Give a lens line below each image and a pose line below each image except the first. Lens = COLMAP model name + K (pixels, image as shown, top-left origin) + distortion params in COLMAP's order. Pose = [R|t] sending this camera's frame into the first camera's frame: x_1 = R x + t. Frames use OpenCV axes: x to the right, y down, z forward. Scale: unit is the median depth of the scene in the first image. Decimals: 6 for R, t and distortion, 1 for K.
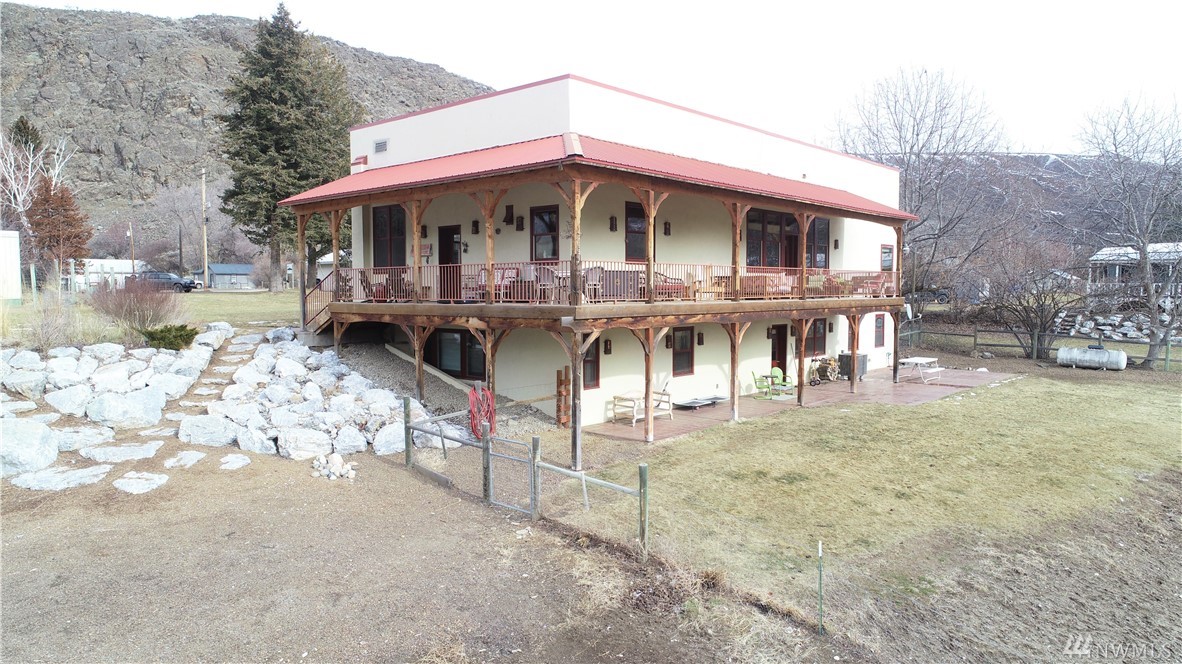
lens RADIAL K [[791.8, 0, 593.3], [0, 791.8, 334.7], [0, 0, 1]] dist [0.000424, -0.000522]
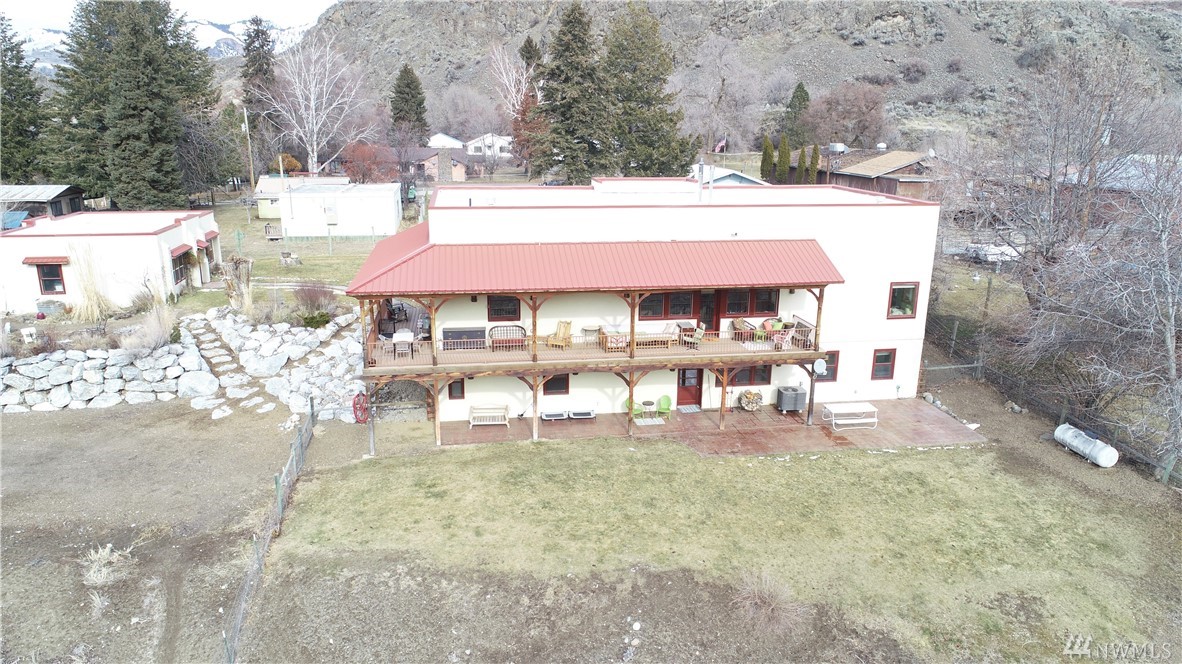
lens RADIAL K [[791.8, 0, 593.3], [0, 791.8, 334.7], [0, 0, 1]] dist [0.000424, -0.000522]
pose [[0.779237, 0.173902, -0.602119, 0.903140], [-0.049561, 0.974822, 0.217406, -0.329025], [0.624766, -0.139570, 0.768237, -0.025175]]
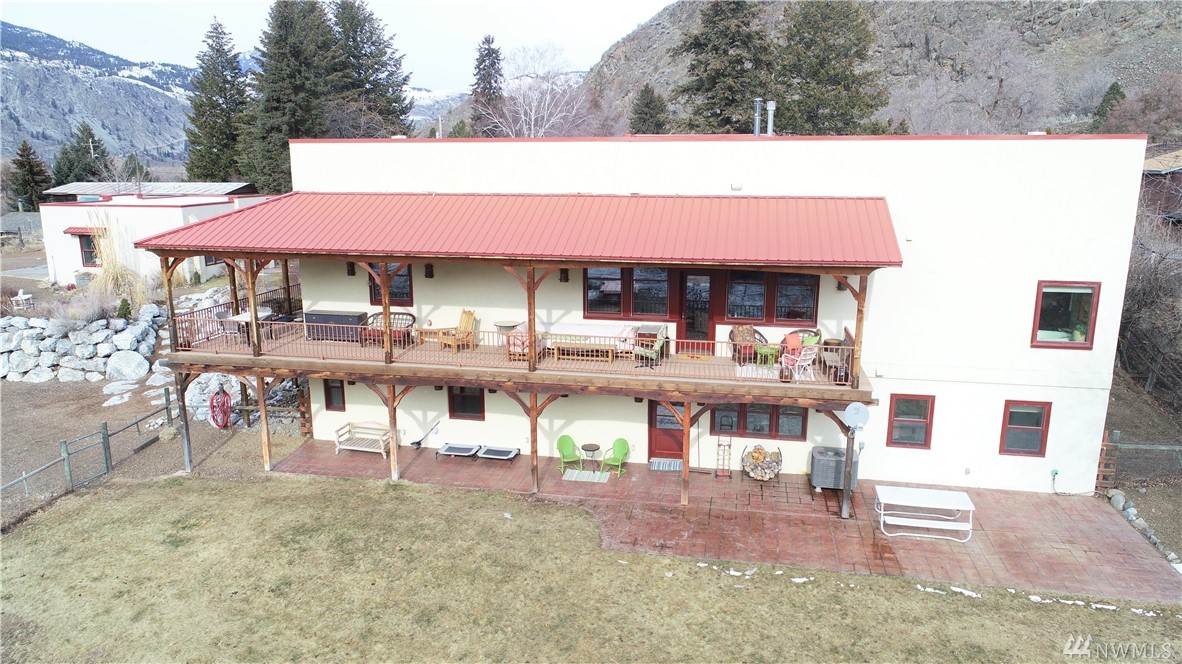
lens RADIAL K [[791.8, 0, 593.3], [0, 791.8, 334.7], [0, 0, 1]] dist [0.000424, -0.000522]
pose [[0.506882, 0.188959, -0.841050, 0.894636], [-0.052118, 0.980612, 0.188903, -0.218976], [0.860438, -0.051917, 0.506903, 0.586412]]
